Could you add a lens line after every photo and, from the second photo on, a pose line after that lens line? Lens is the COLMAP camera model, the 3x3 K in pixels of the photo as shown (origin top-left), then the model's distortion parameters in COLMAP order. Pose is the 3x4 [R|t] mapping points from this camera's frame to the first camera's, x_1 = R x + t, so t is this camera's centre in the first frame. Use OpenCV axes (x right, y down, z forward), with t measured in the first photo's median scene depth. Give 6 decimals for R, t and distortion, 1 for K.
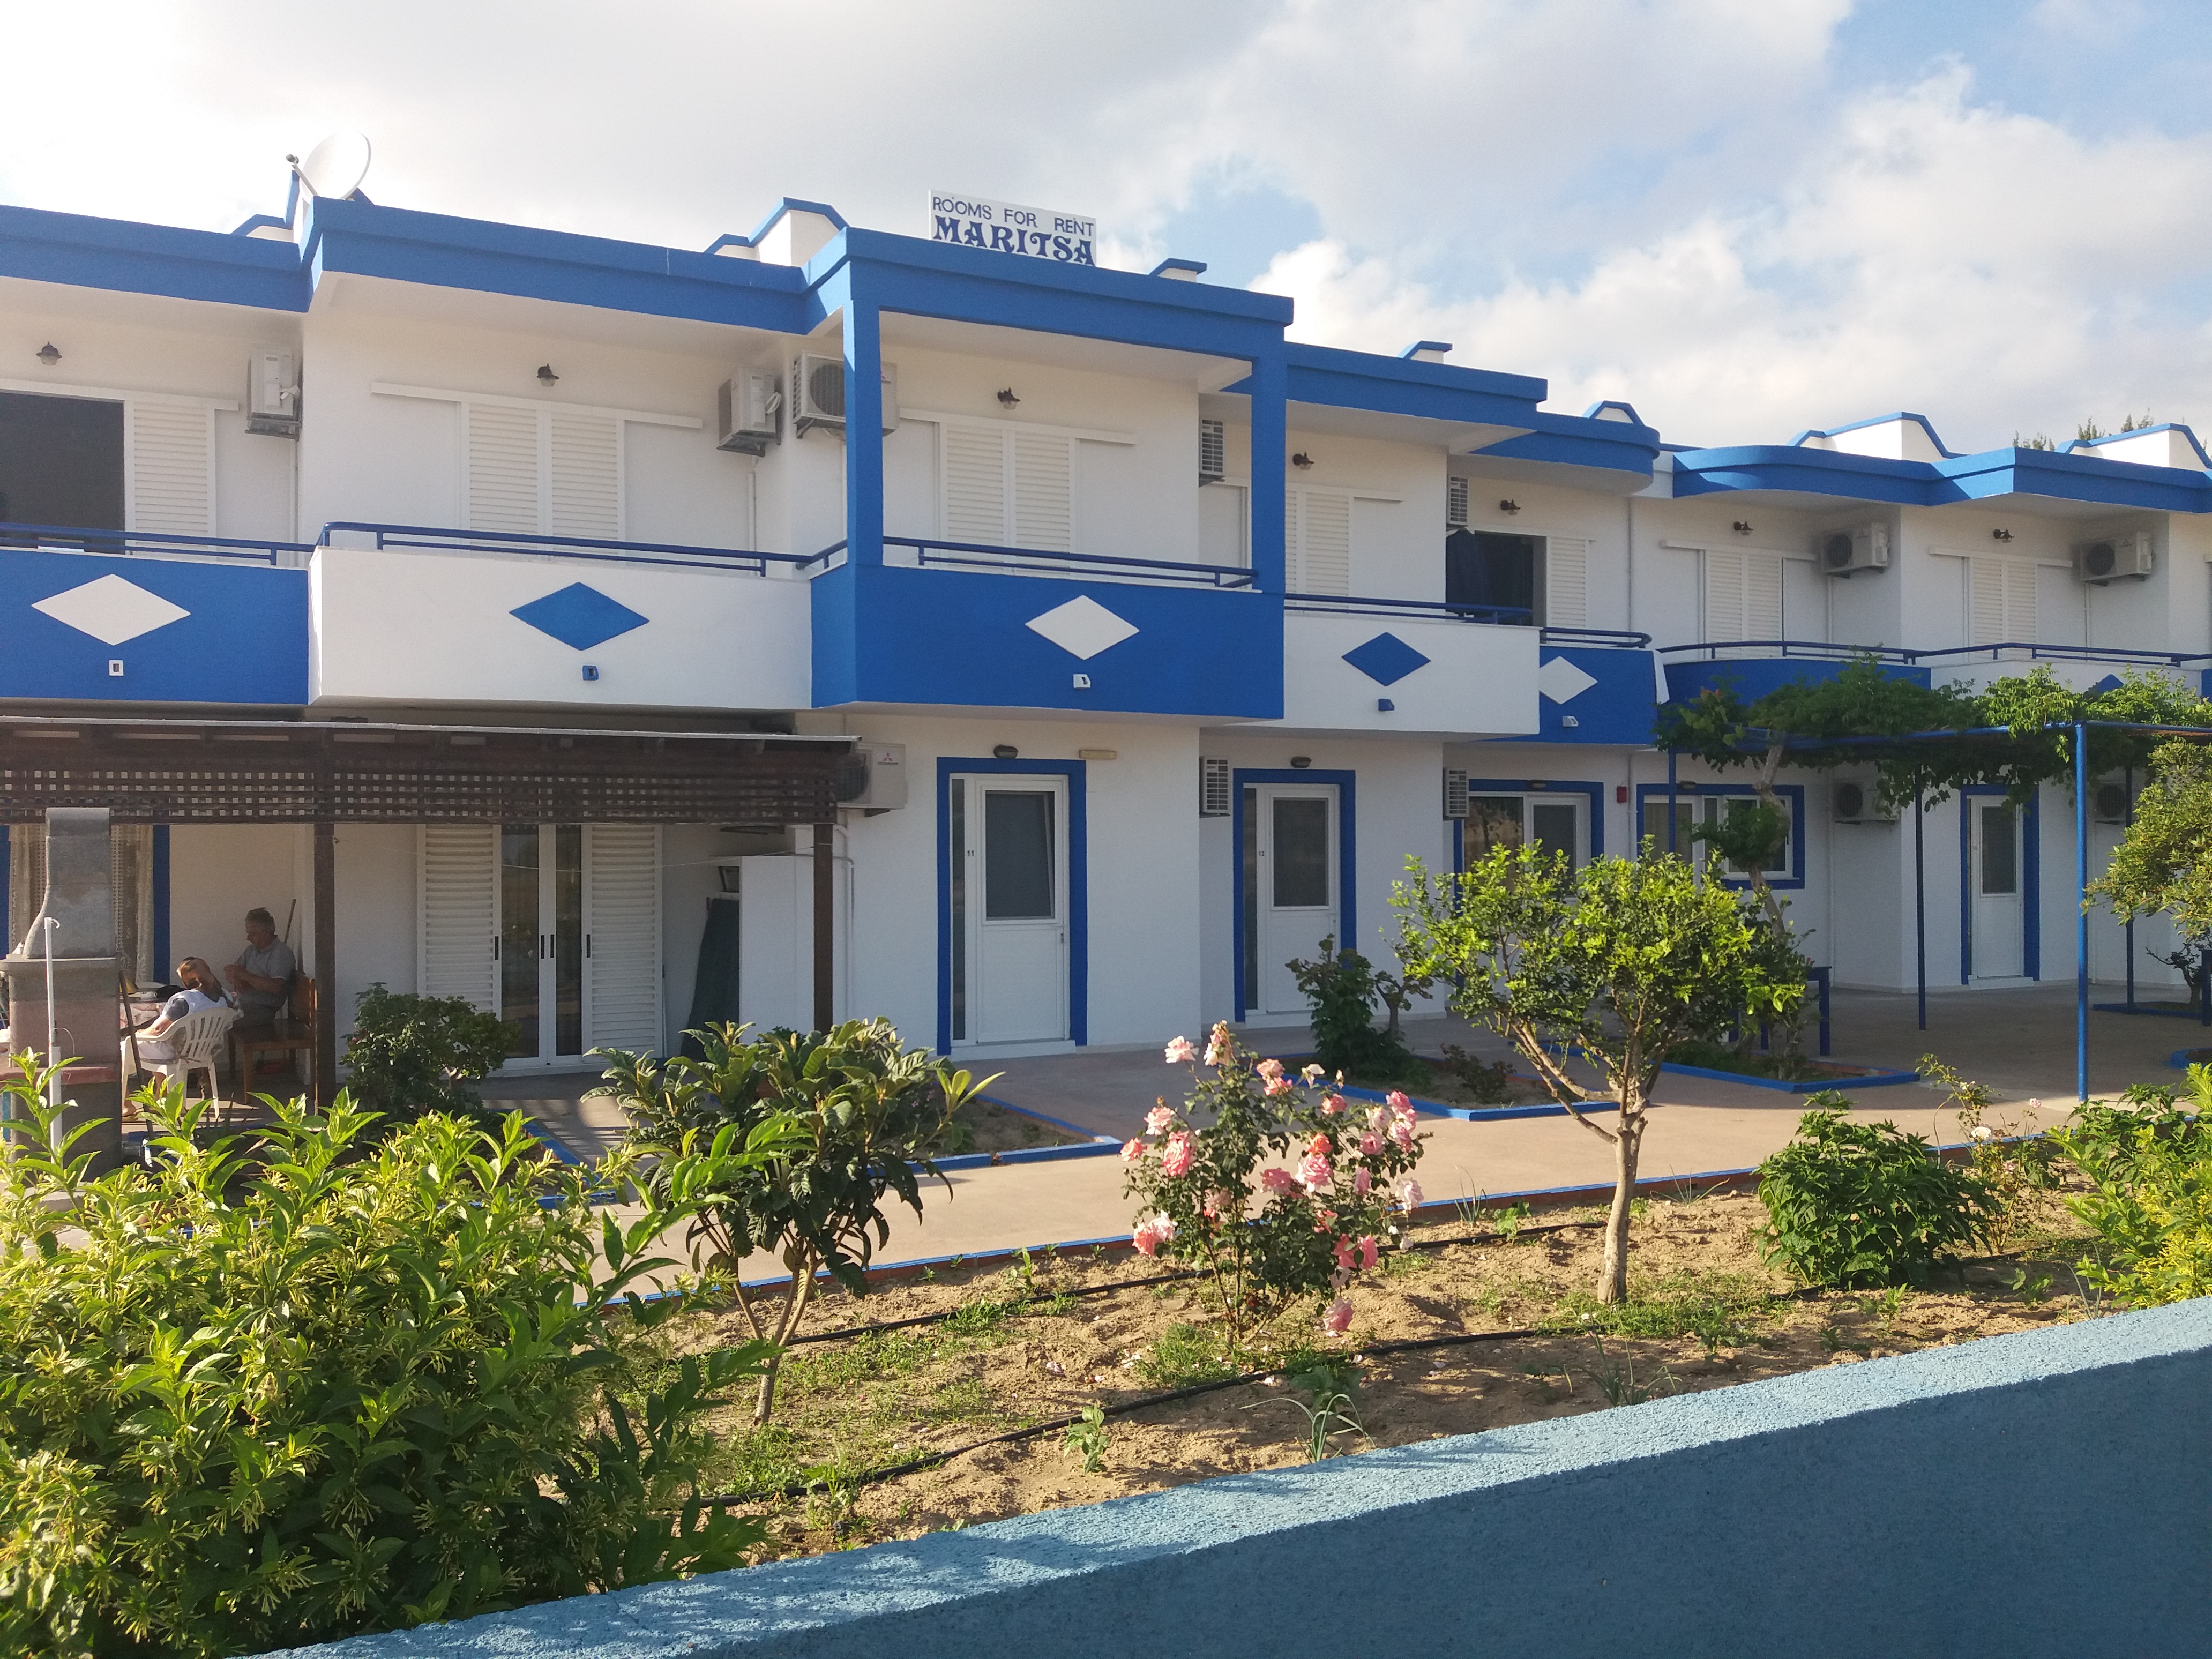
lens RADIAL K [[1825.1, 0, 1108.4], [0, 1825.1, 842.7], [0, 0, 1]] dist [0.010790, -0.055159]
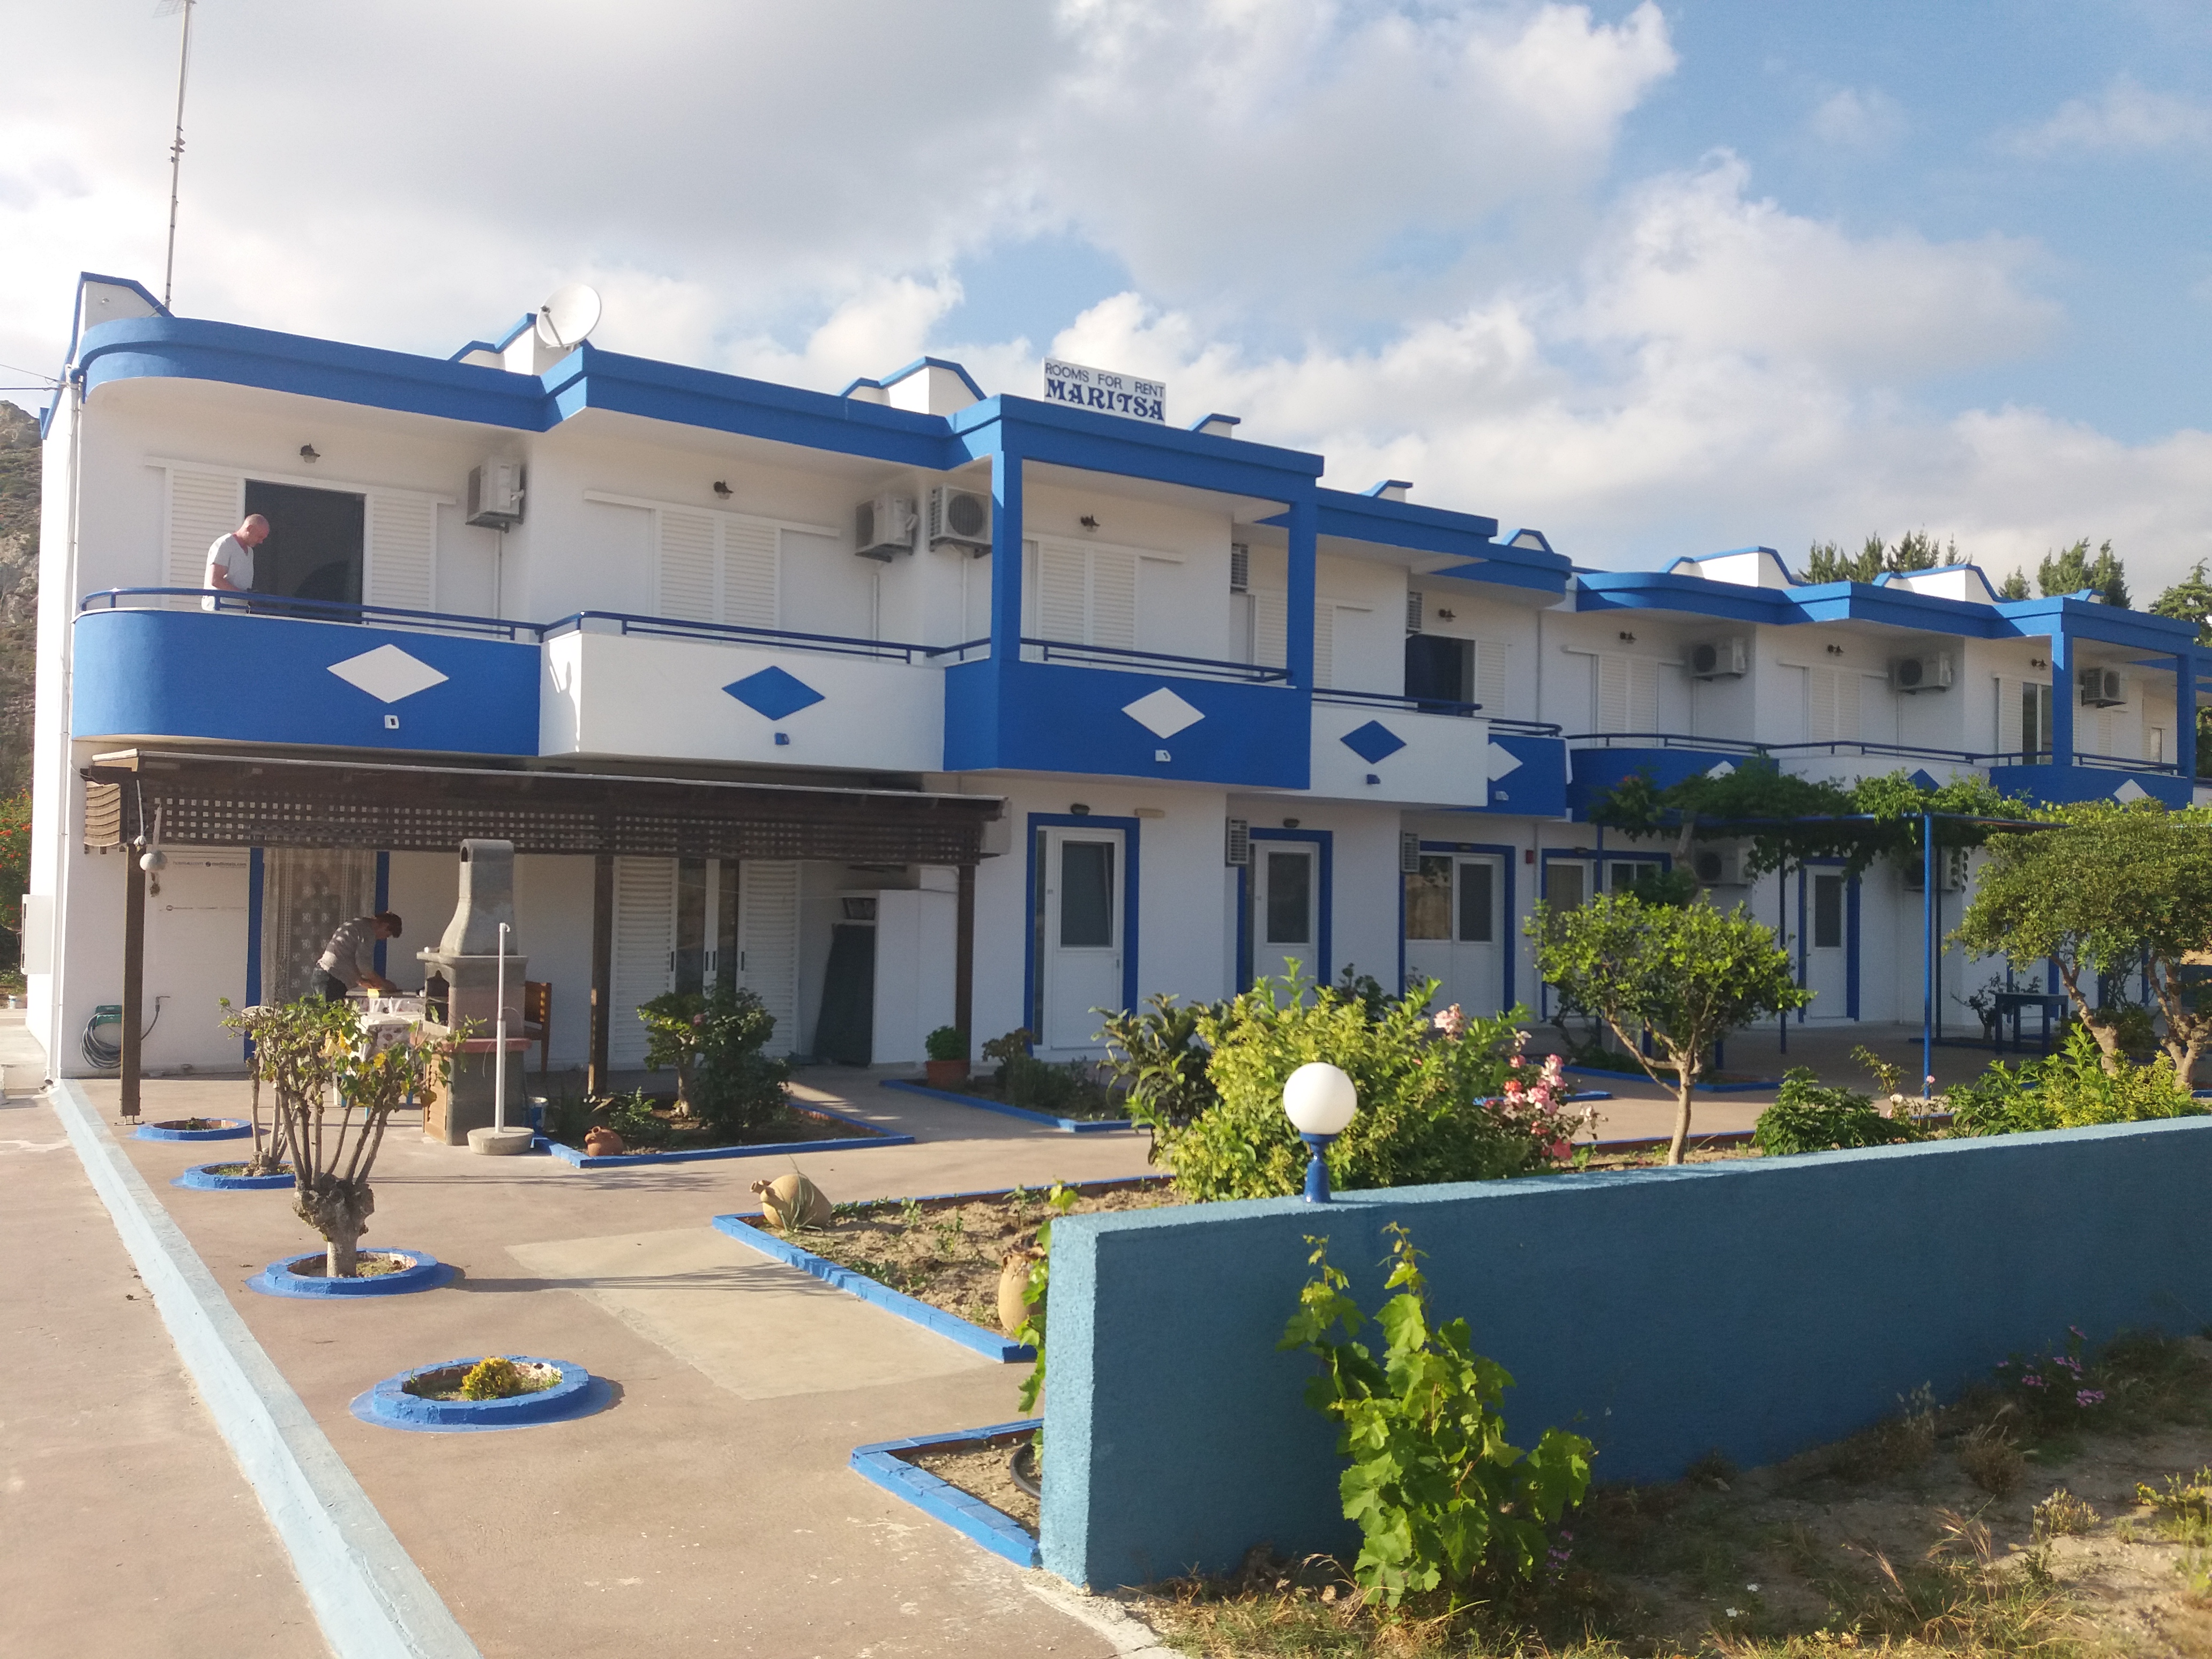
lens RADIAL K [[1825.1, 0, 1099.3], [0, 1825.1, 822.2], [0, 0, 1]] dist [0.010790, -0.055159]
pose [[0.994220, 0.028342, 0.103551, -0.175400], [-0.024561, 0.998991, -0.037607, 0.004226], [-0.104512, 0.034846, 0.993913, -0.222735]]
